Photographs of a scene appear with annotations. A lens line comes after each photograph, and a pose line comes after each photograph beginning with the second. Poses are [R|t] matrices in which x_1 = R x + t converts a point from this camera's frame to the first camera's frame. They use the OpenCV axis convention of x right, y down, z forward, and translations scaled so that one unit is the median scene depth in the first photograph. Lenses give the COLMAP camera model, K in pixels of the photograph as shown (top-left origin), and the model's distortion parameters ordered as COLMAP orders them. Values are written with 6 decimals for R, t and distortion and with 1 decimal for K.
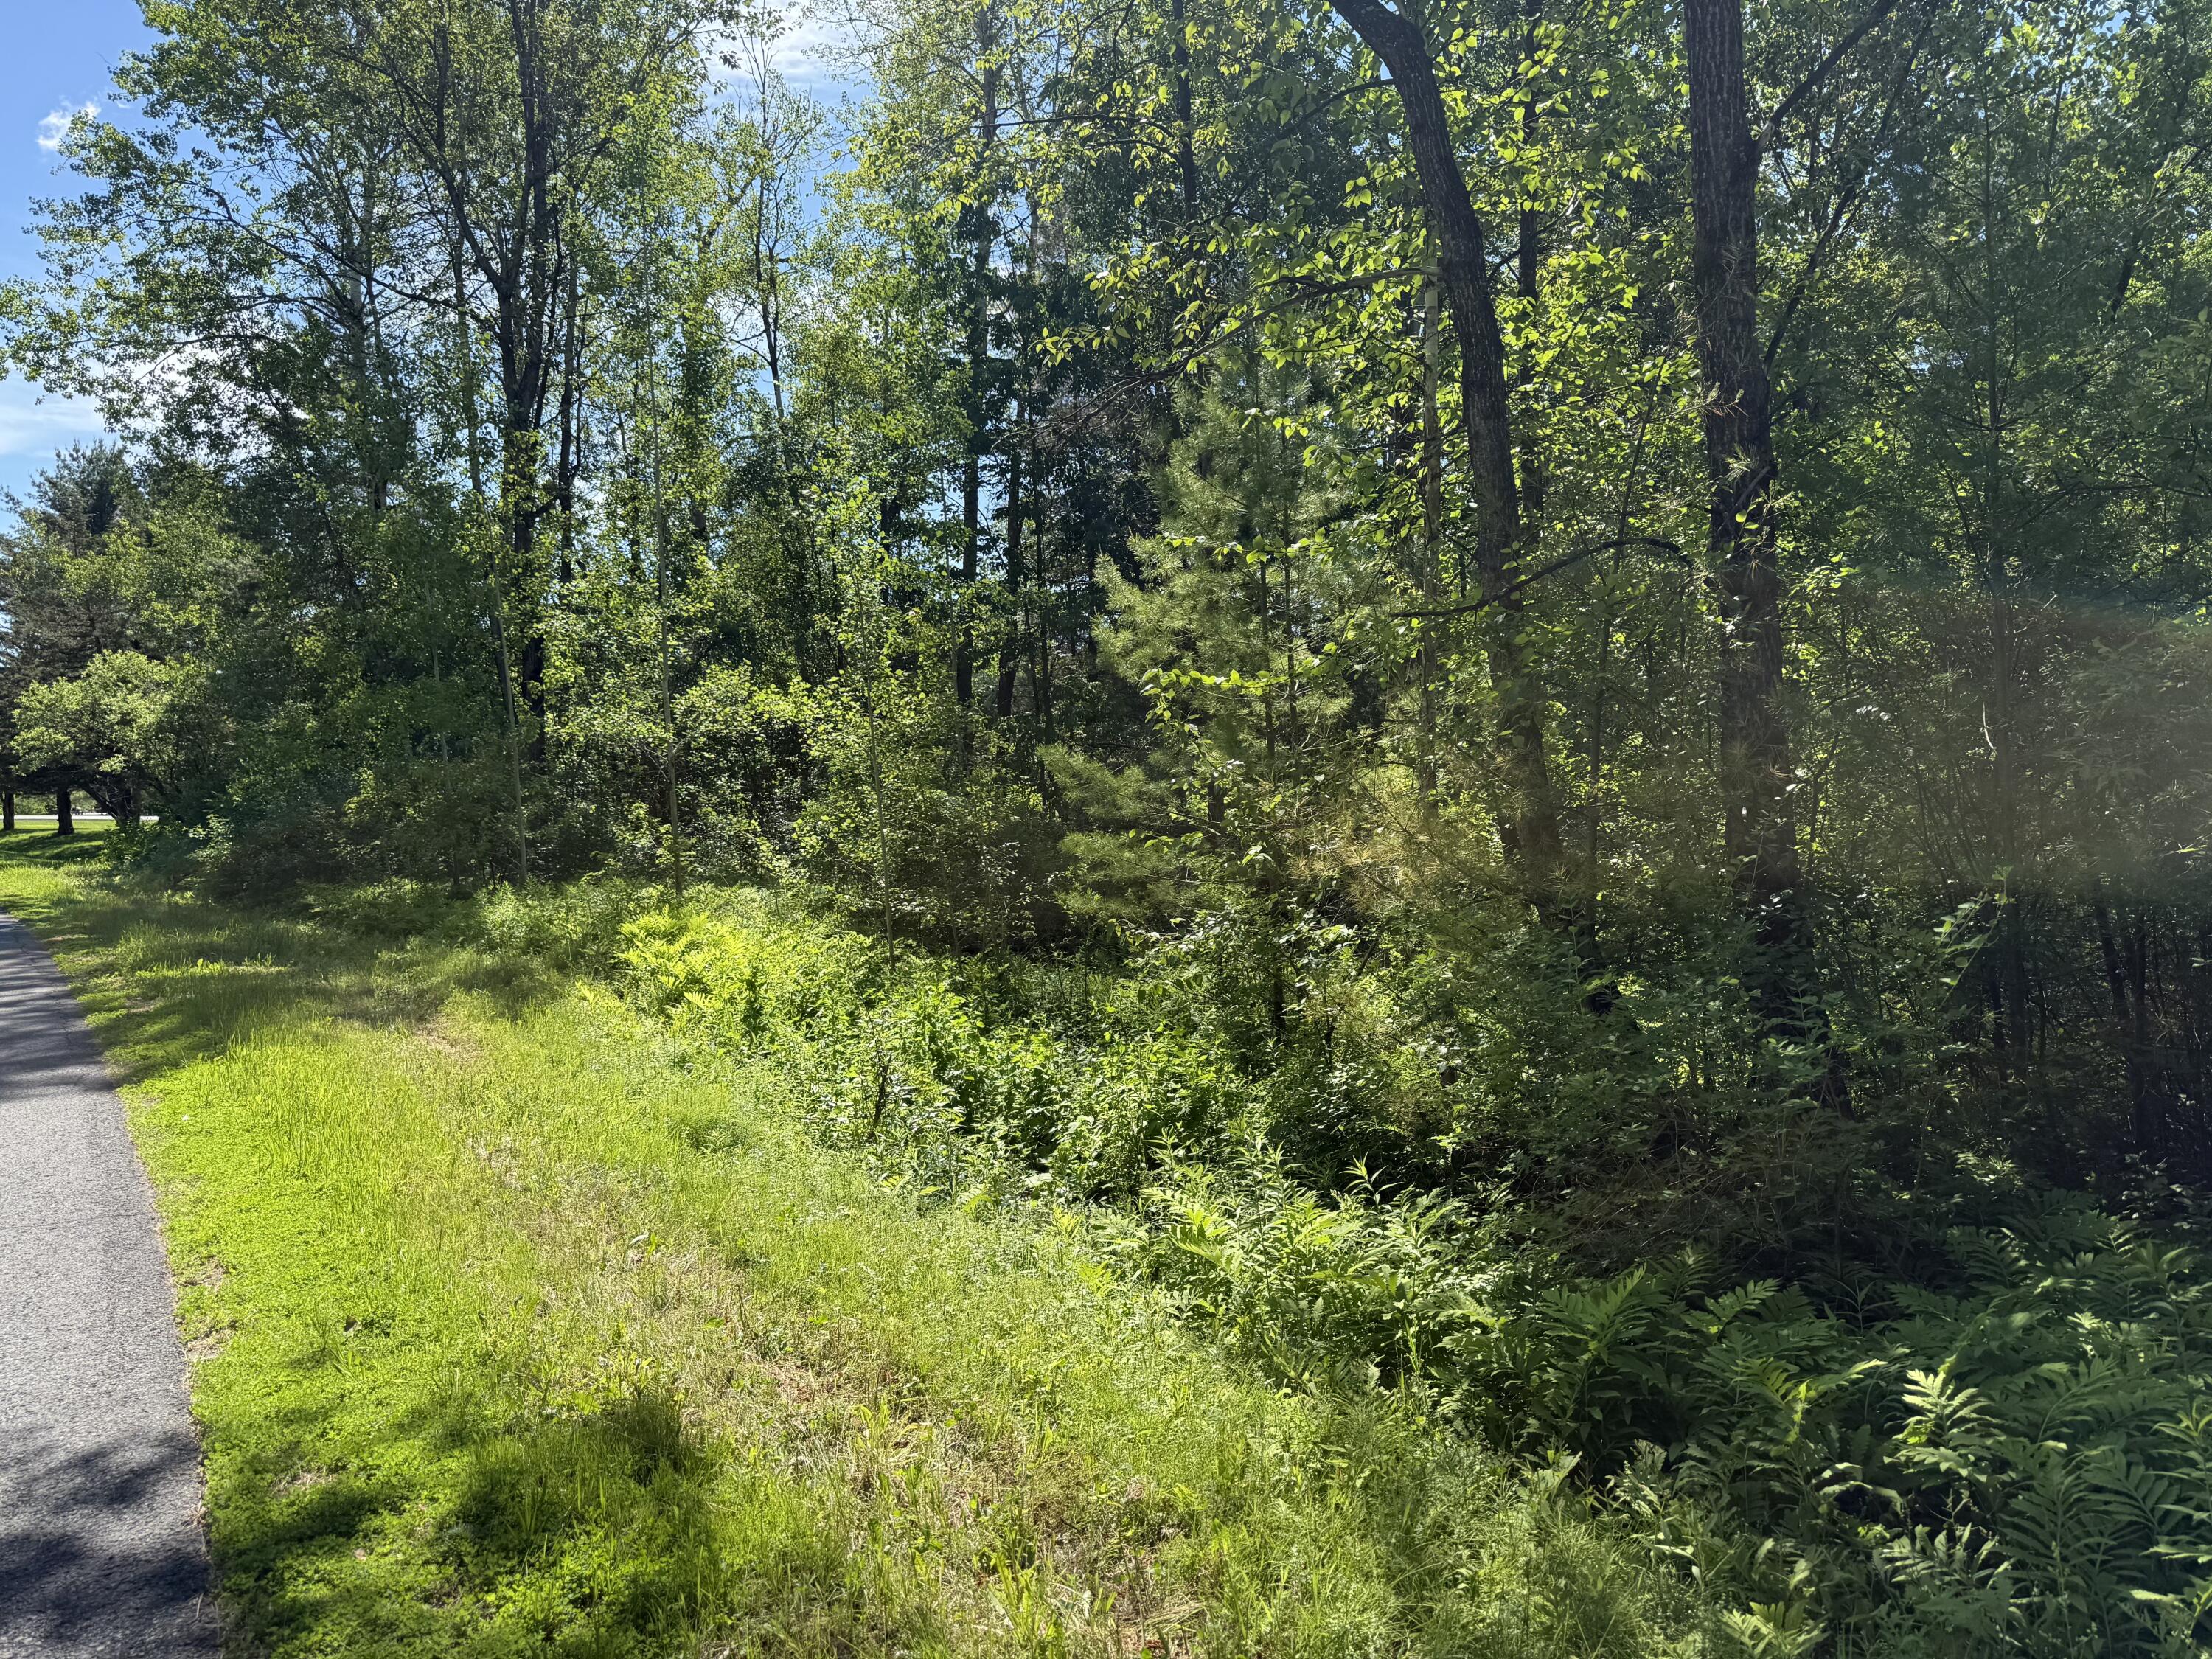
lens RADIAL K [[1511.4, 0, 1106.0], [0, 1511.4, 829.5], [0, 0, 1]] dist [0.048814, -0.004124]
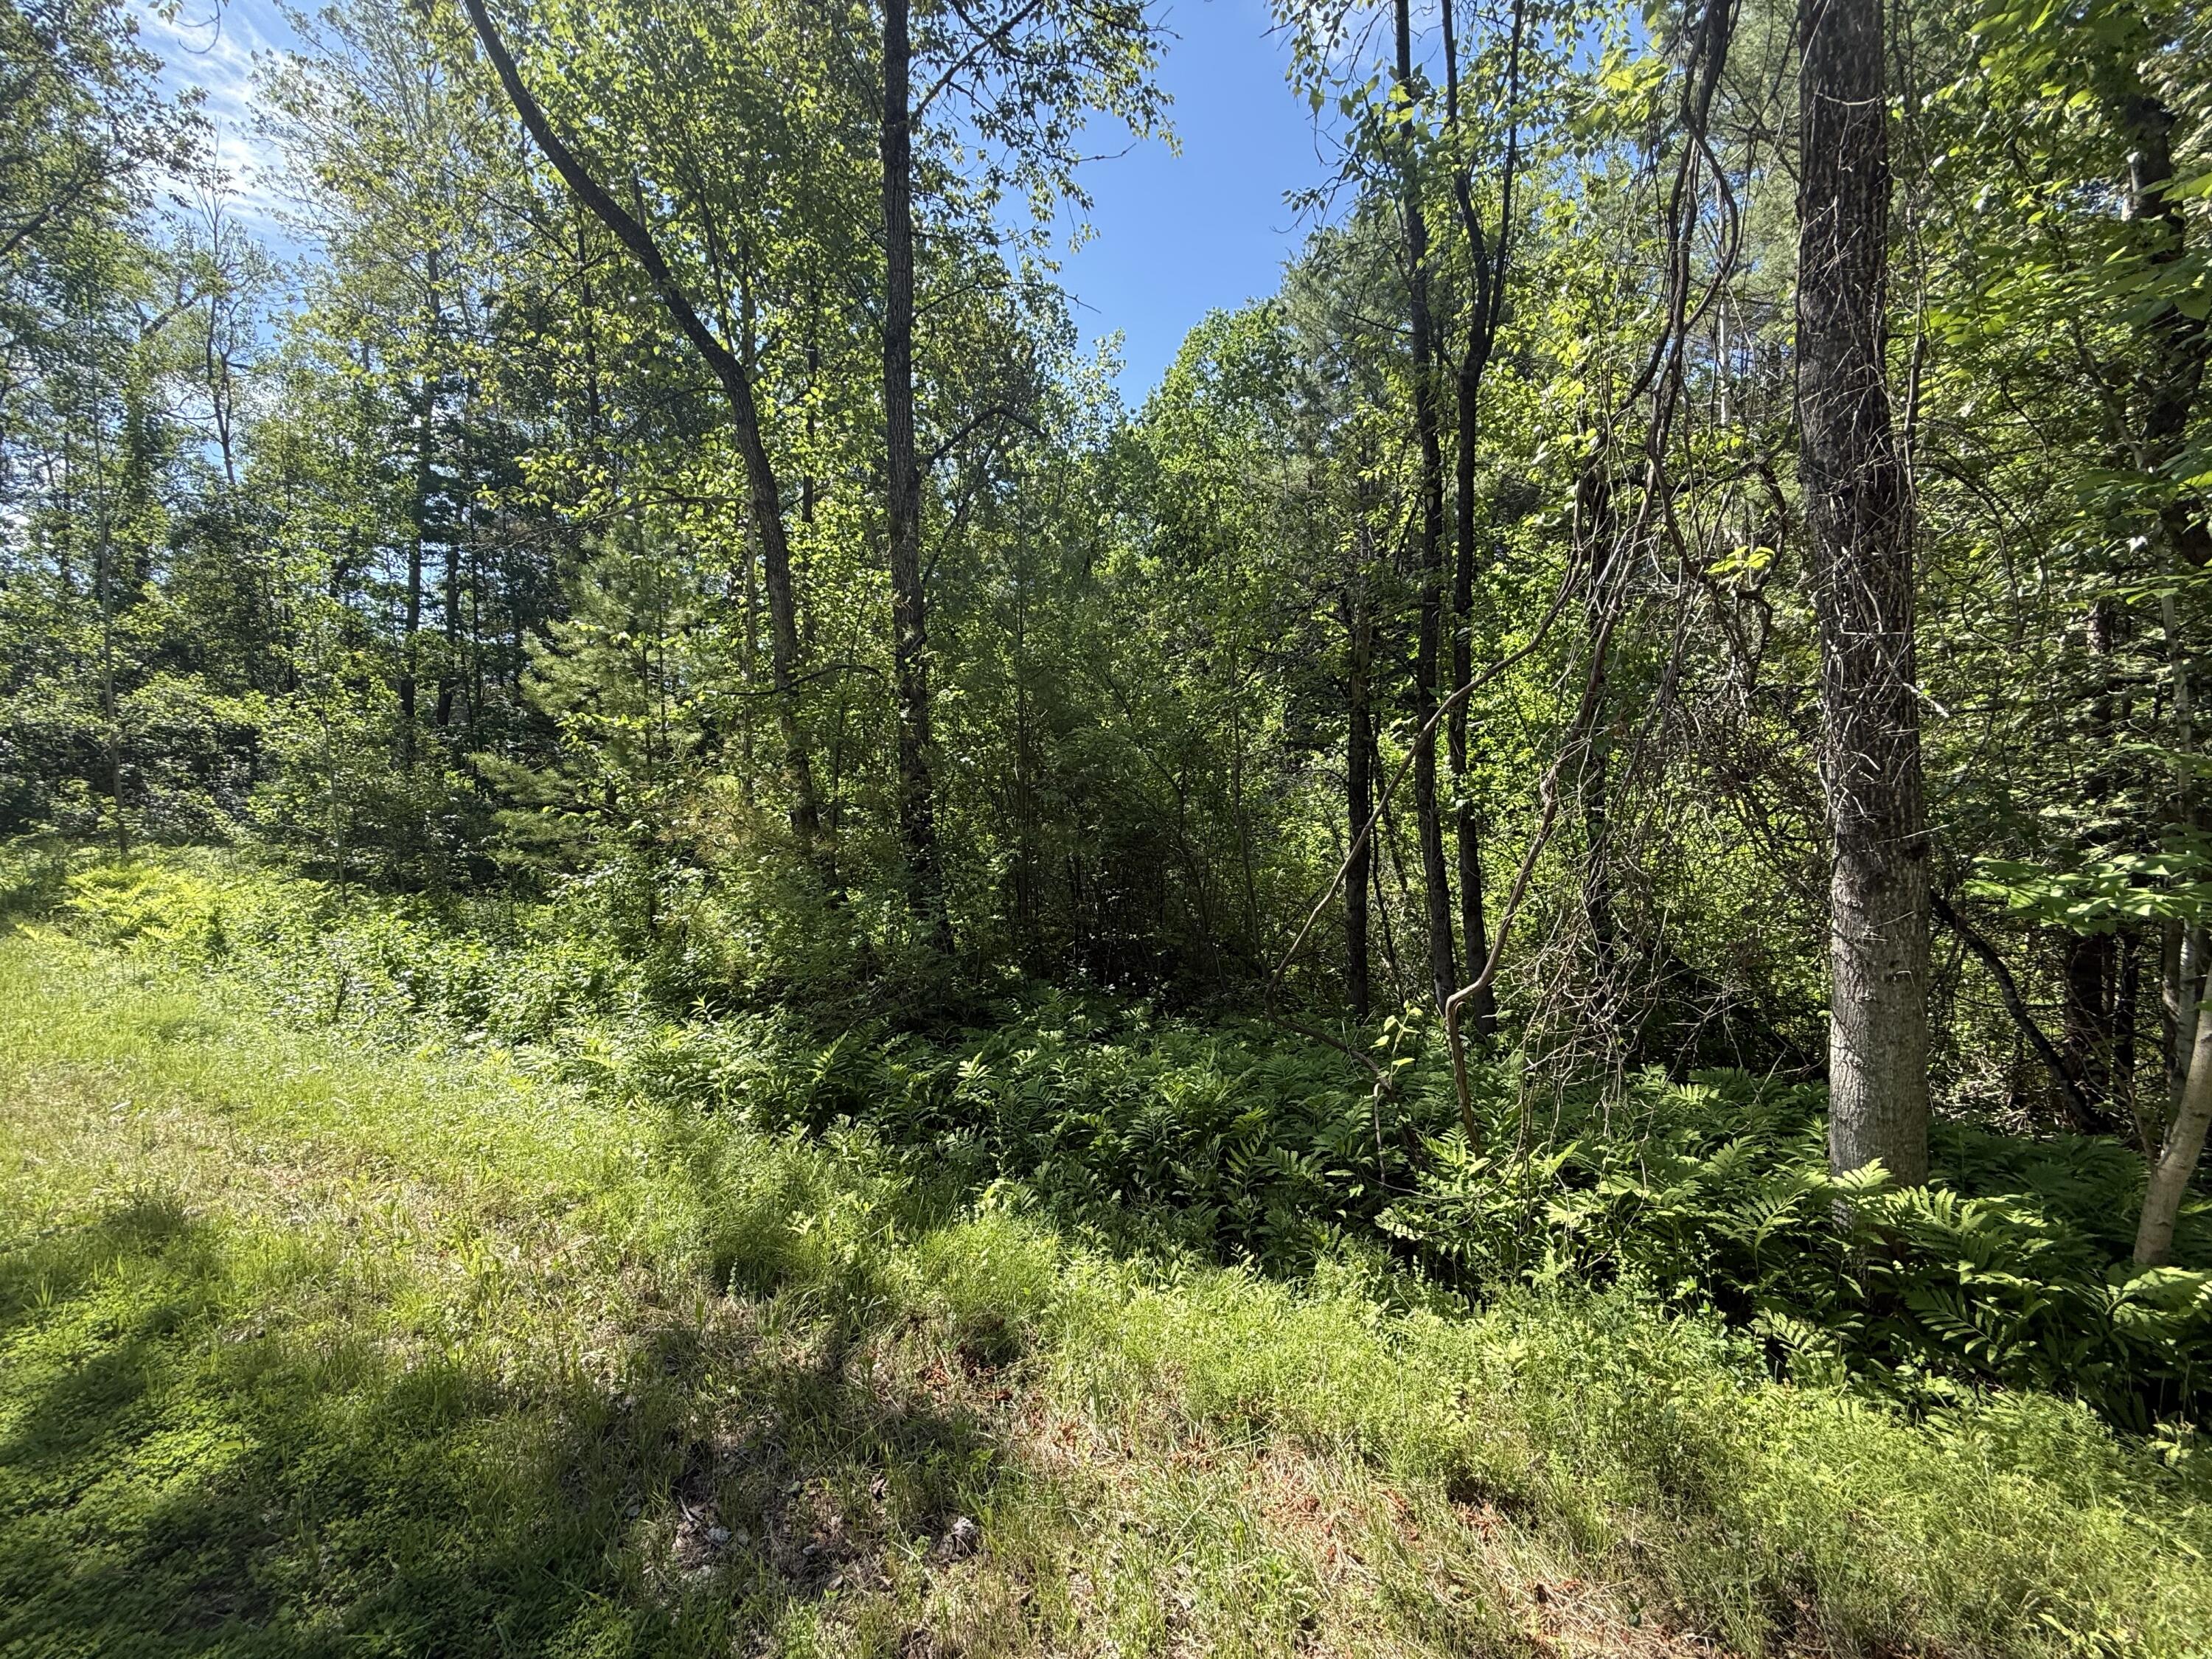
lens RADIAL K [[876.5, 0, 1102.7], [0, 876.5, 825.9], [0, 0, 1]] dist [-0.000110, 0.000550]
pose [[0.835359, 0.007175, 0.549657, -0.002611], [-0.017613, 0.999751, 0.013718, -0.005061], [-0.549422, -0.021141, 0.835278, -0.074395]]
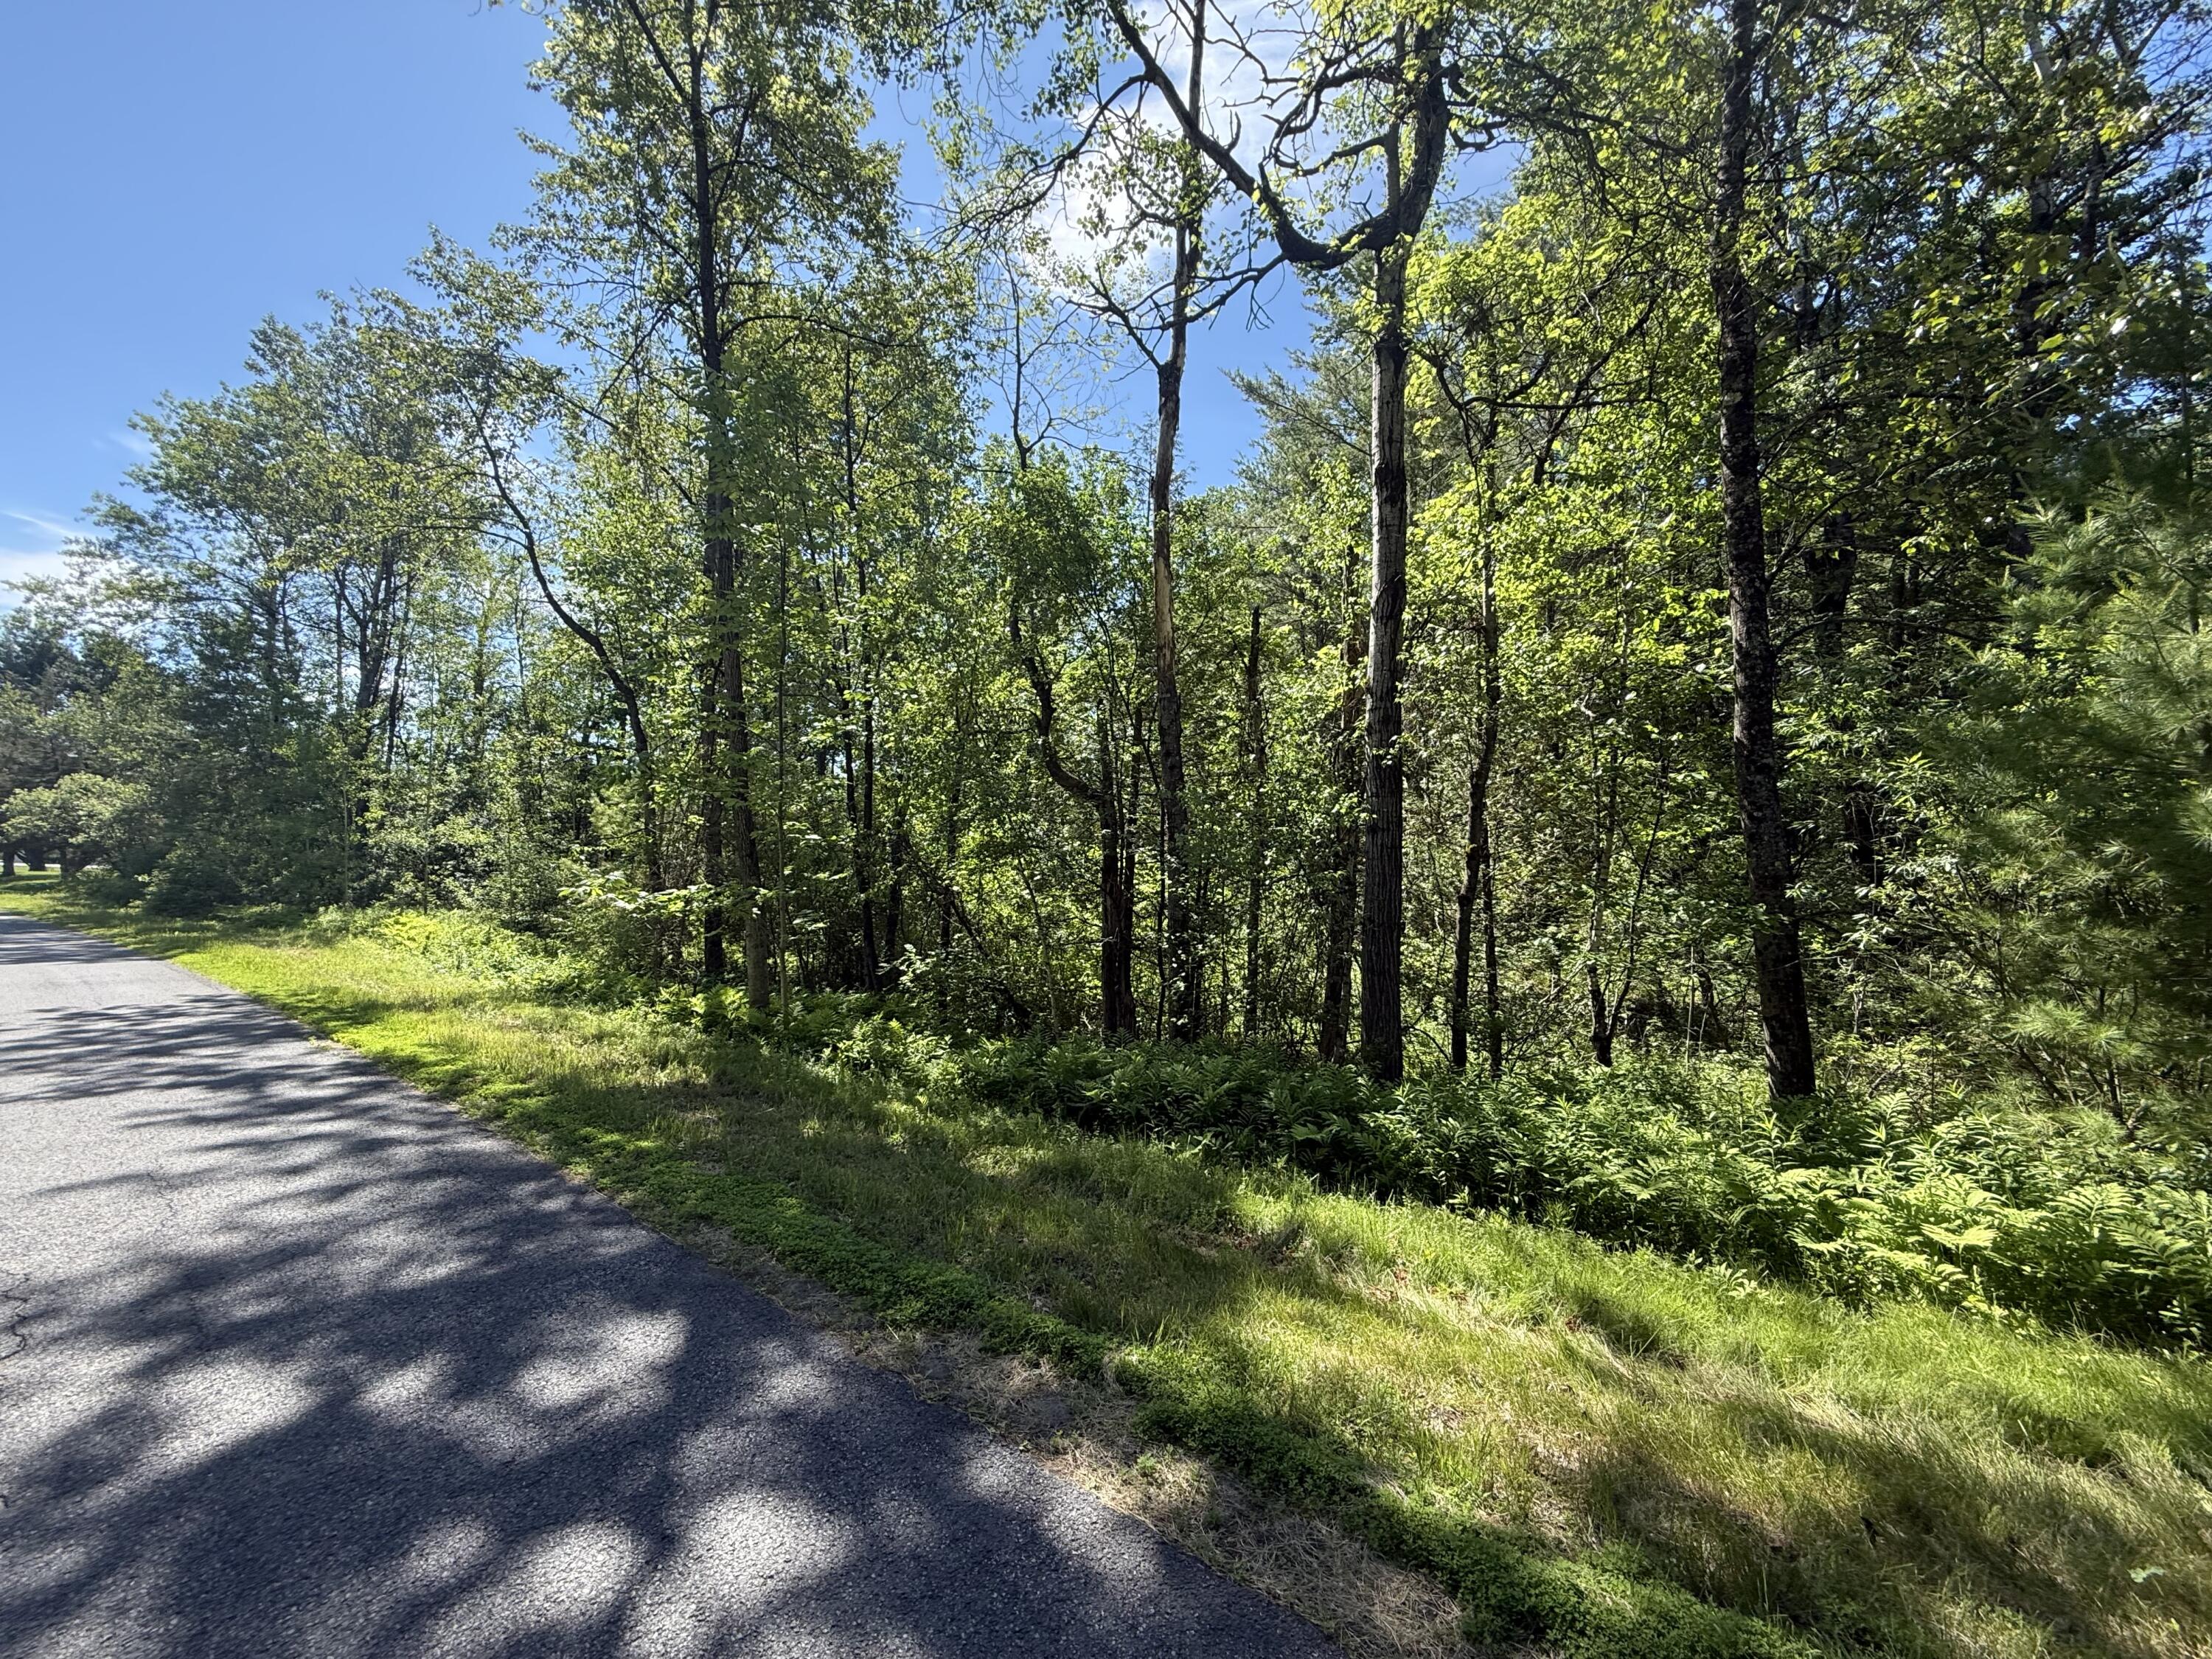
lens RADIAL K [[876.5, 0, 1102.7], [0, 876.5, 825.9], [0, 0, 1]] dist [-0.000110, 0.000550]
pose [[0.942595, 0.045723, 0.330794, 0.326044], [-0.021702, 0.996876, -0.075948, -0.012752], [-0.333233, 0.064409, 0.940642, -0.821282]]
